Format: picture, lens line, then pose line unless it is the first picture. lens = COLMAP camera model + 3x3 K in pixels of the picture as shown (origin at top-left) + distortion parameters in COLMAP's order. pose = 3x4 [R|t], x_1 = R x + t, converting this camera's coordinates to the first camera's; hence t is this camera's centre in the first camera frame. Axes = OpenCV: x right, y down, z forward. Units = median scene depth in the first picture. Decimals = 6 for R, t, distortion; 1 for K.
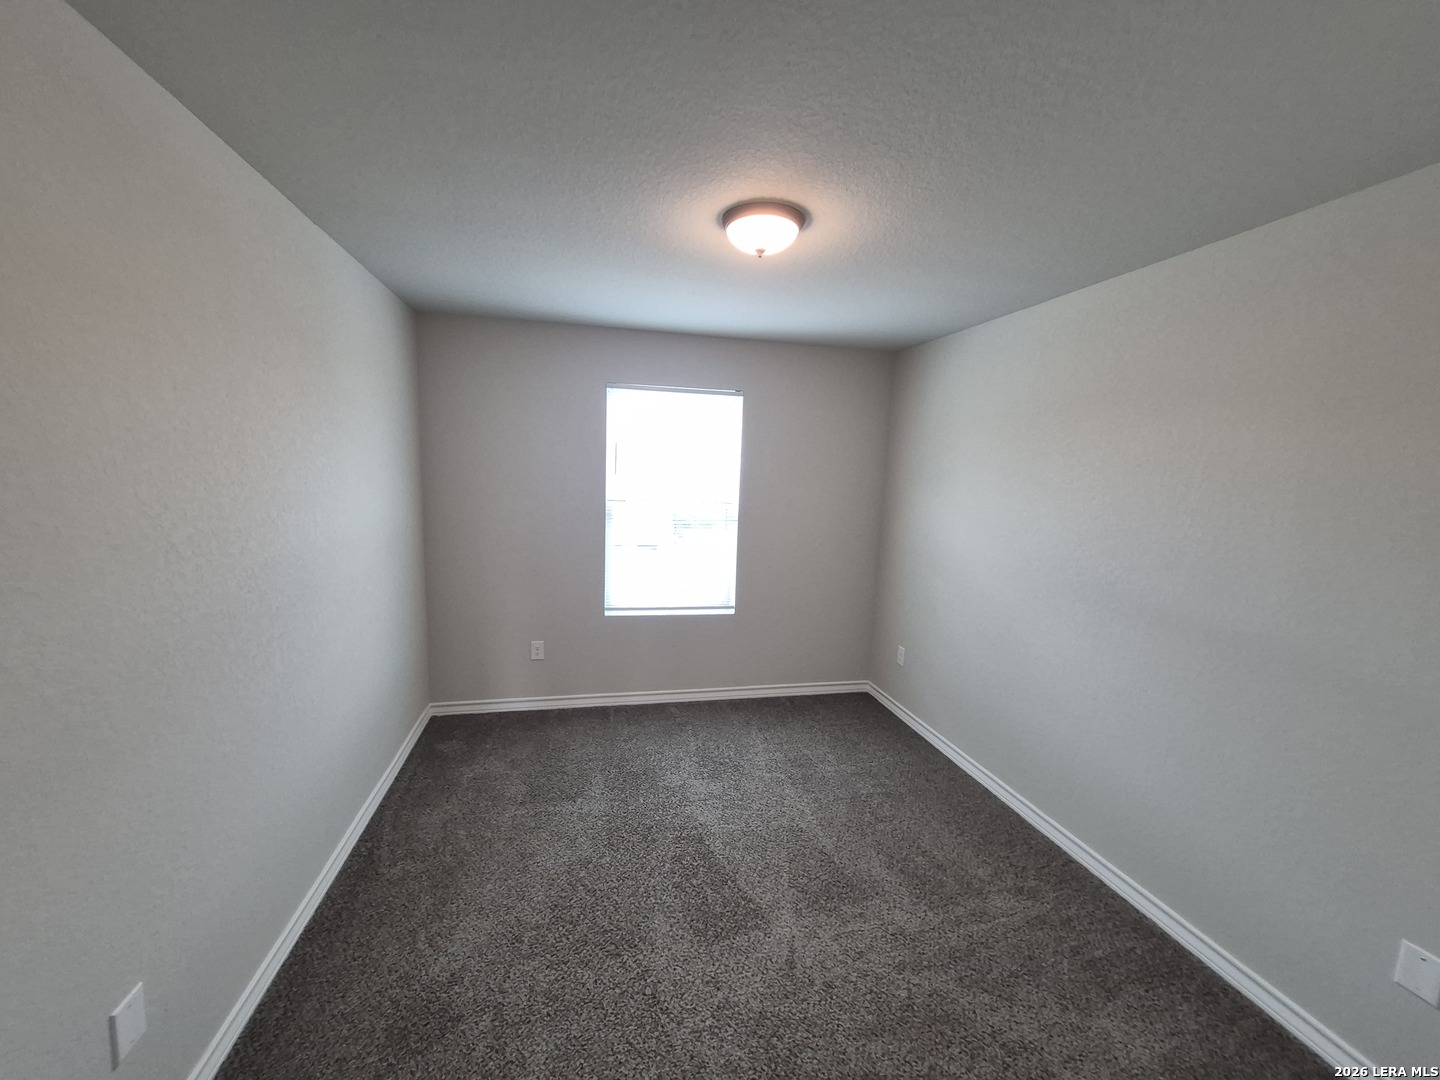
lens RADIAL K [[566.9, 0, 708.0], [0, 566.9, 538.8], [0, 0, 1]] dist [0.009066, -0.000436]
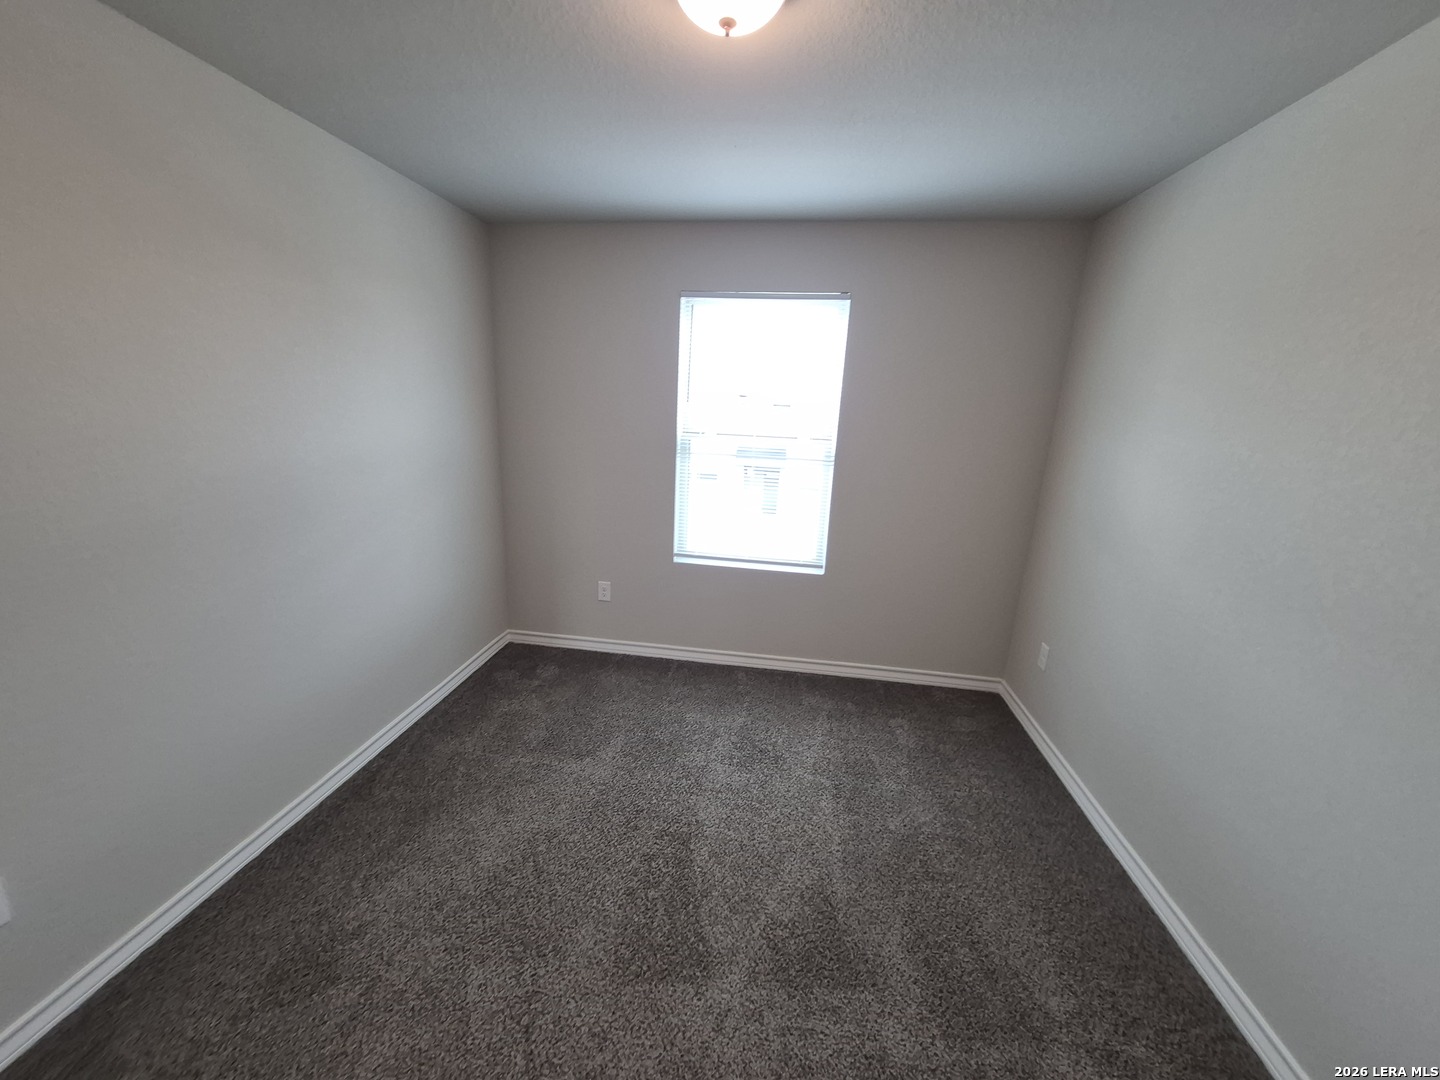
lens RADIAL K [[566.9, 0, 713.7], [0, 566.9, 542.3], [0, 0, 1]] dist [0.009066, -0.000436]
pose [[0.937610, 0.089411, -0.335996, 0.223254], [-0.051647, 0.991464, 0.119715, -0.008584], [0.343832, -0.094893, 0.934224, 0.228198]]
